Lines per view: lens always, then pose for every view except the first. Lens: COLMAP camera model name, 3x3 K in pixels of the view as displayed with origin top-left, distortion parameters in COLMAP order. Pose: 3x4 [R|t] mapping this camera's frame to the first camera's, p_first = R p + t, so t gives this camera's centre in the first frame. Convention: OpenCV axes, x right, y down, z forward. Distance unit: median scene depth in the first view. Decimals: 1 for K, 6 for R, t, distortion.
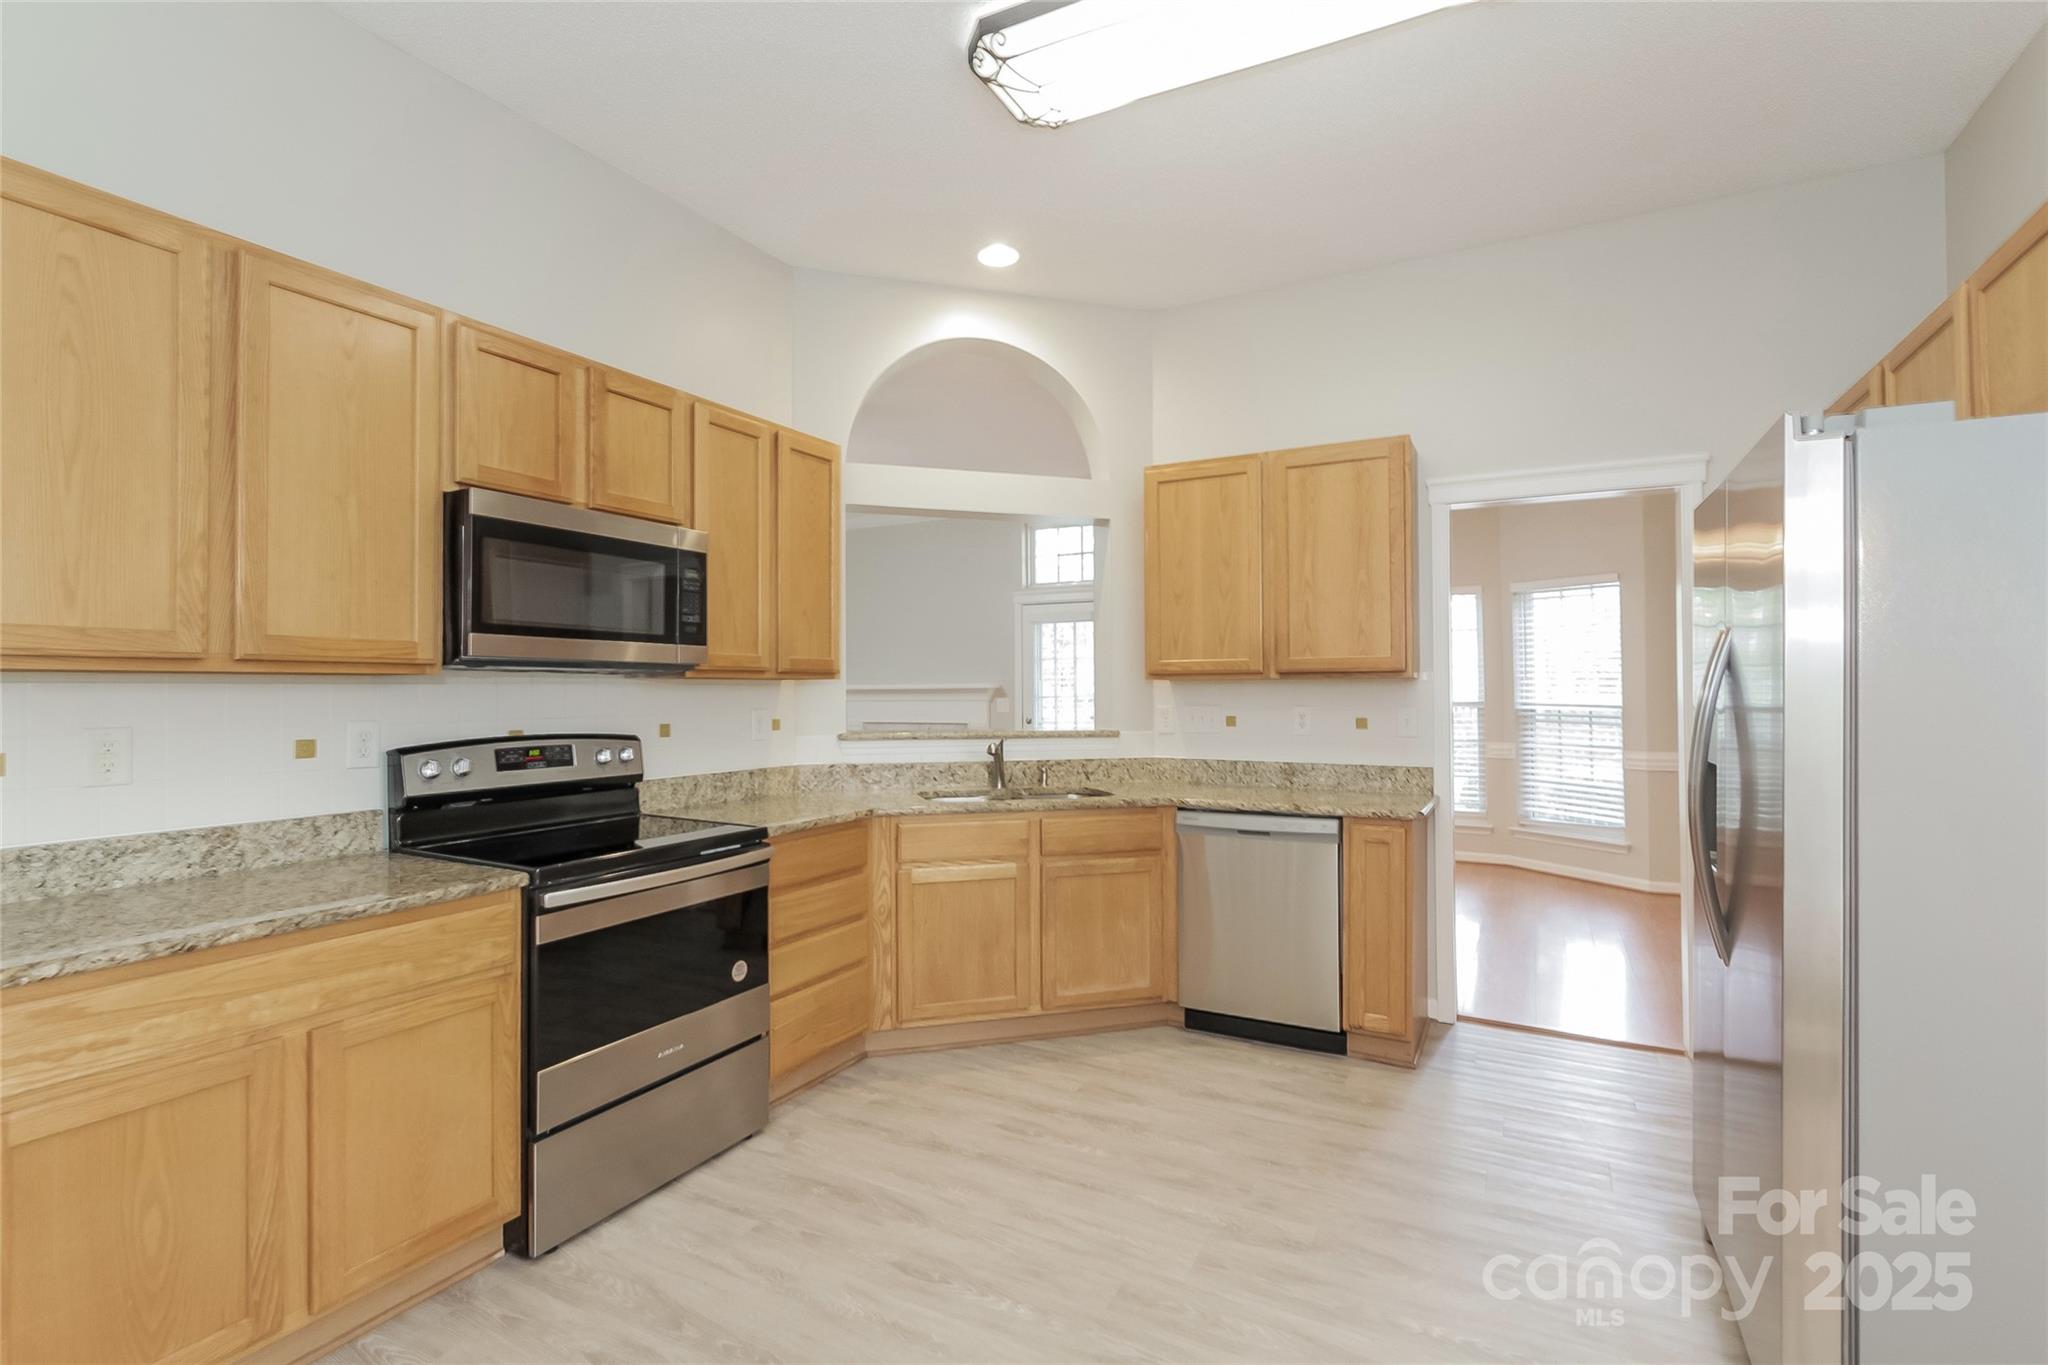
lens RADIAL K [[939.5, 0, 1031.4], [0, 939.5, 680.3], [0, 0, 1]] dist [-0.013602, 0.000607]
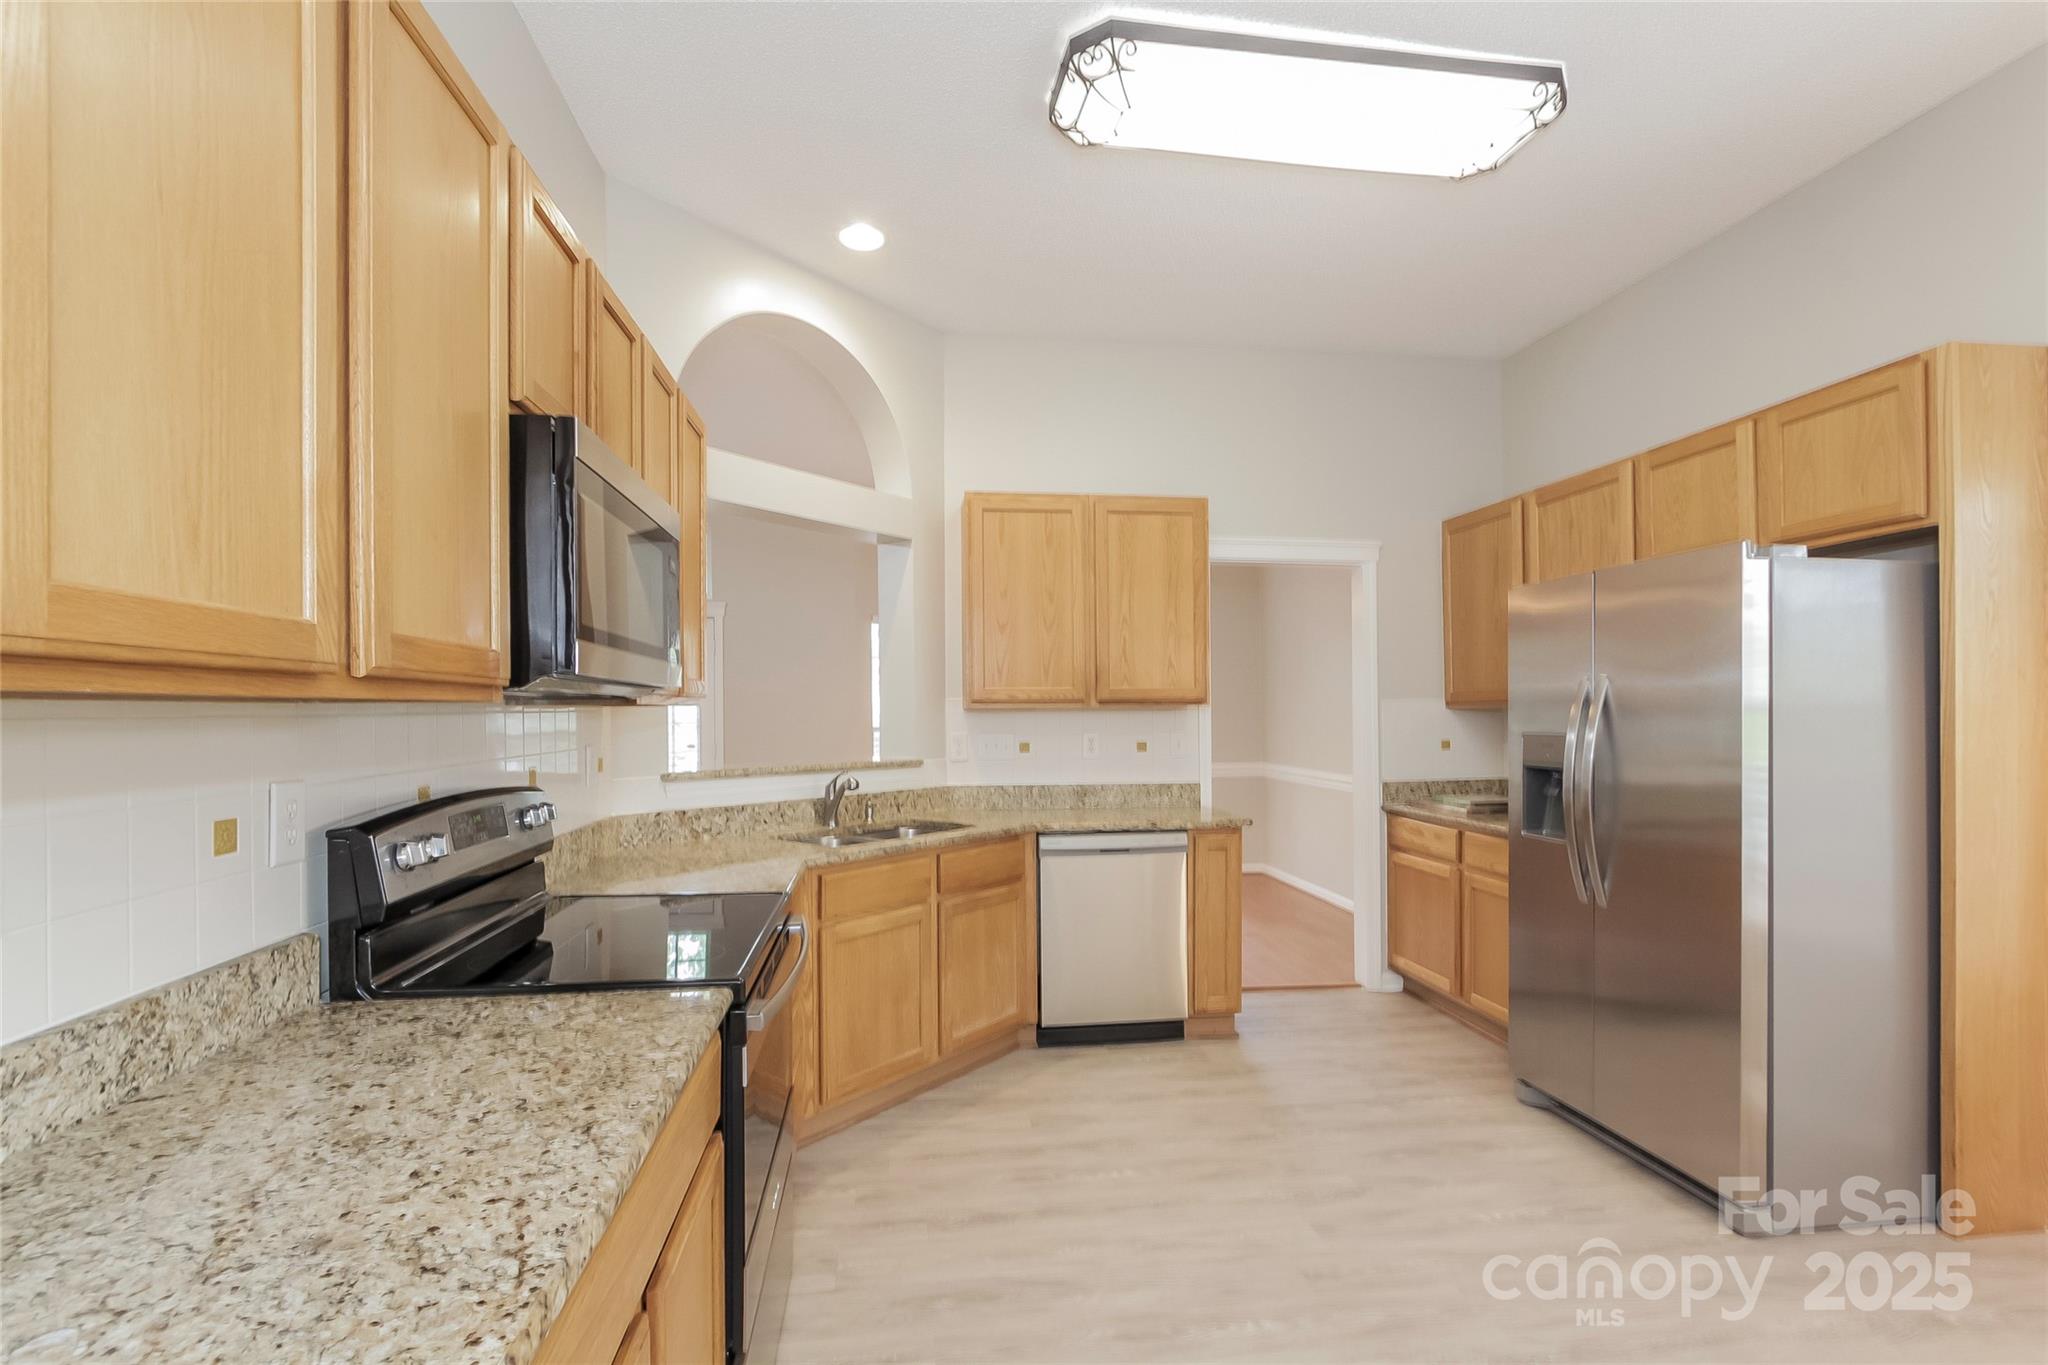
lens RADIAL K [[939.5, 0, 1018.6], [0, 939.5, 710.2], [0, 0, 1]] dist [-0.013602, 0.000607]
pose [[0.813781, -0.000265, 0.581172, -0.477709], [-0.003458, 0.999980, 0.005297, -0.003494], [-0.581161, -0.006321, 0.813764, 0.188857]]
